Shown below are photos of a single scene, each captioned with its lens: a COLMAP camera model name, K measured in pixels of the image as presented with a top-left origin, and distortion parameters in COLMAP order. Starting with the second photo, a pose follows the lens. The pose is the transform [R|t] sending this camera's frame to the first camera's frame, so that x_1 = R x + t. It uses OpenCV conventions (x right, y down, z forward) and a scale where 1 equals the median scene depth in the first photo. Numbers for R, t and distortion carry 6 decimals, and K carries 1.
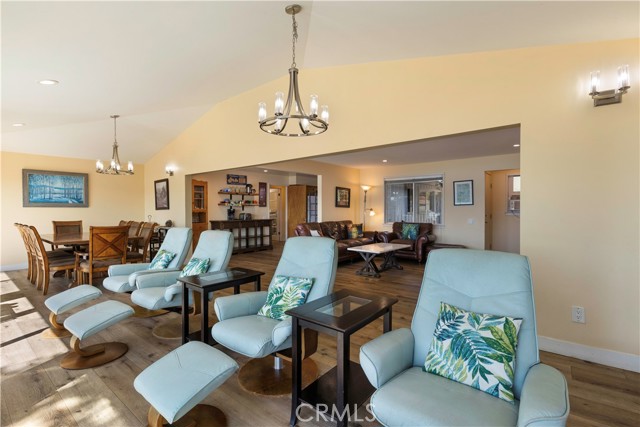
lens RADIAL K [[299.8, 0, 321.7], [0, 299.8, 212.1], [0, 0, 1]] dist [0.001095, -0.000381]
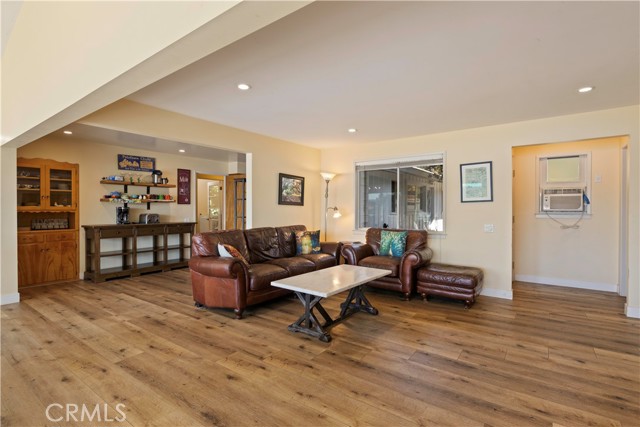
lens RADIAL K [[310.9, 0, 323.3], [0, 310.9, 212.1], [0, 0, 1]] dist [0.000593, 0.000025]
pose [[0.998657, 0.002416, 0.051760, 0.101593], [-0.002523, 0.999995, 0.002008, -0.002358], [-0.051755, -0.002136, 0.998658, 0.310948]]
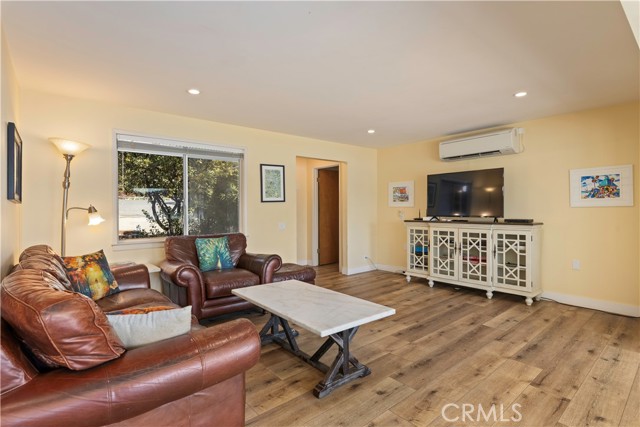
lens RADIAL K [[320.2, 0, 321.8], [0, 320.2, 206.0], [0, 0, 1]] dist [-0.000582, -0.000068]
pose [[0.190474, 0.004411, 0.981682, -0.168277], [0.011938, 0.999906, -0.006809, -0.006820], [-0.981620, 0.013016, 0.190404, 0.640613]]
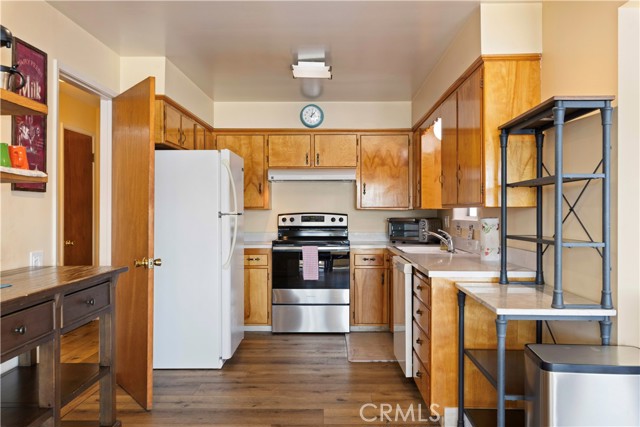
lens RADIAL K [[523.5, 0, 320.0], [0, 523.5, 213.5], [0, 0, 1]] dist [-0.006052, -0.004418]
pose [[0.782574, -0.001049, 0.622556, -0.292431], [0.001308, 0.999999, 0.000041, -0.006705], [-0.622556, 0.000782, 0.782575, 0.788049]]
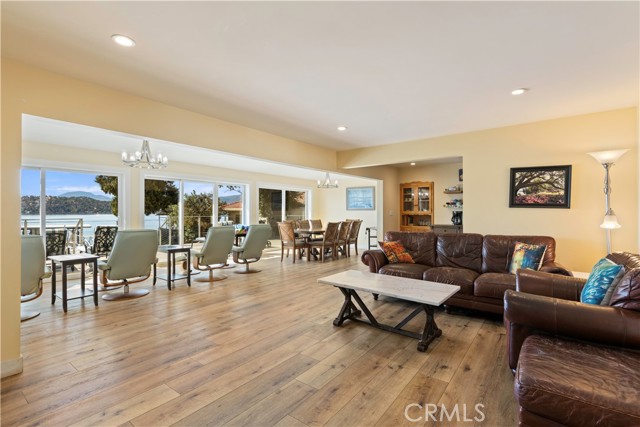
lens RADIAL K [[299.8, 0, 321.7], [0, 299.8, 212.1], [0, 0, 1]] dist [0.001095, -0.000381]
pose [[0.021194, 0.002259, -0.999773, 0.522605], [-0.005861, 0.999981, 0.002136, -0.008044], [0.999758, 0.005814, 0.021207, 0.629344]]
